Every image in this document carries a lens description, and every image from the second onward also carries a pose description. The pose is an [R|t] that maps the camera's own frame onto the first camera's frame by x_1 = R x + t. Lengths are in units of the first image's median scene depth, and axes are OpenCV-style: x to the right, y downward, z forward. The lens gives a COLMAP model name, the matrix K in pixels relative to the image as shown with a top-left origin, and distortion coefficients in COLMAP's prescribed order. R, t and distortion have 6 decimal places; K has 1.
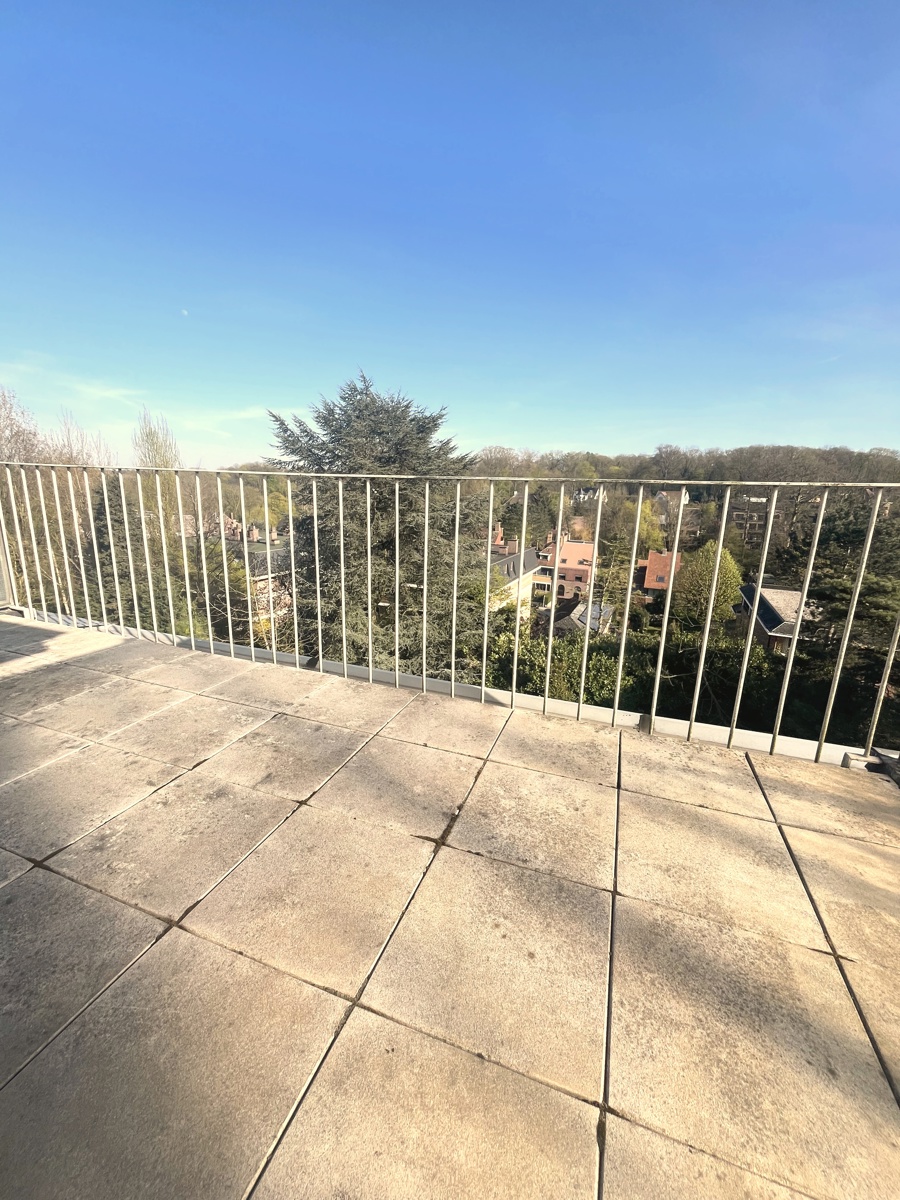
lens RADIAL K [[485.9, 0, 451.9], [0, 485.9, 598.7], [0, 0, 1]] dist [-0.004149, 0.000391]
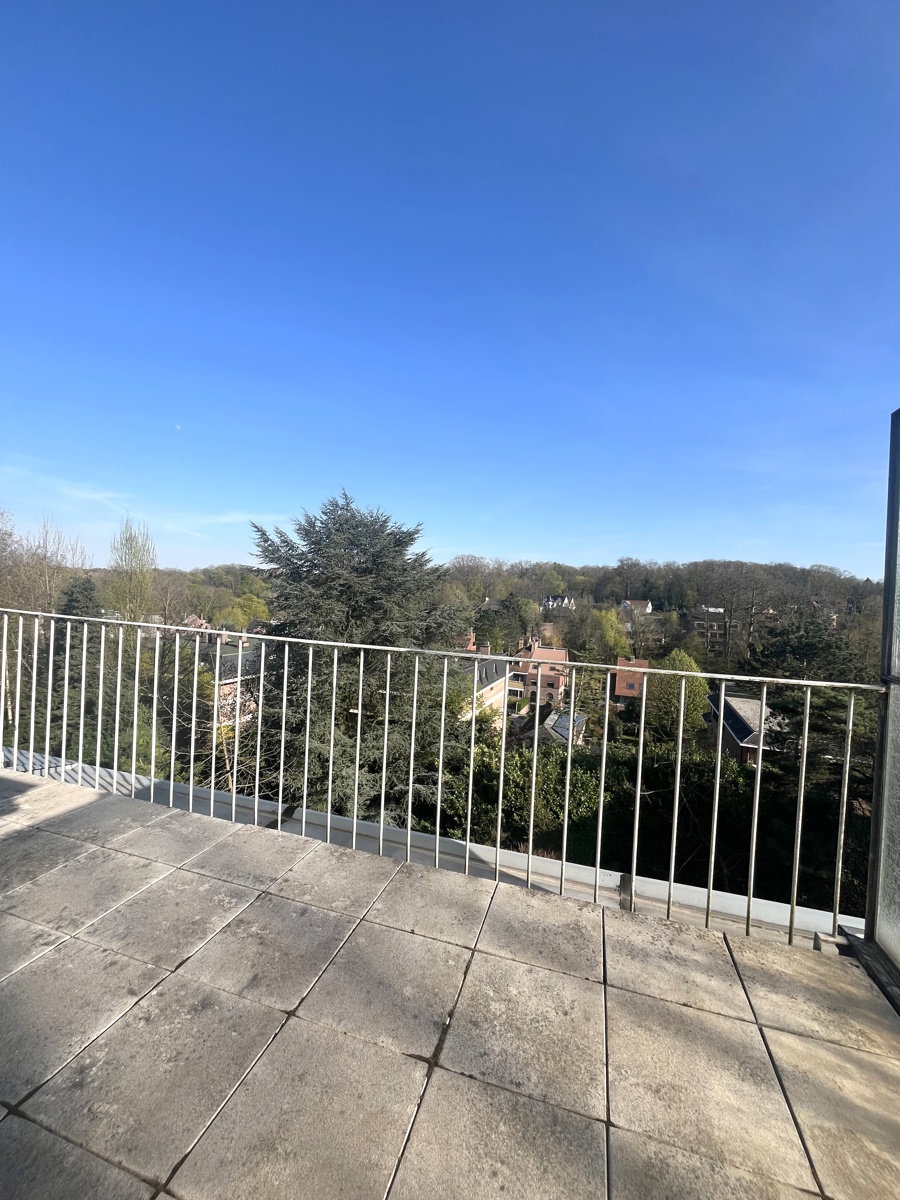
lens RADIAL K [[485.9, 0, 452.2], [0, 485.9, 597.0], [0, 0, 1]] dist [-0.004149, 0.000391]
pose [[0.998240, 0.020166, 0.055770, -0.038624], [-0.007732, 0.976640, -0.214743, -0.142096], [-0.058798, 0.213934, 0.975077, -0.114123]]
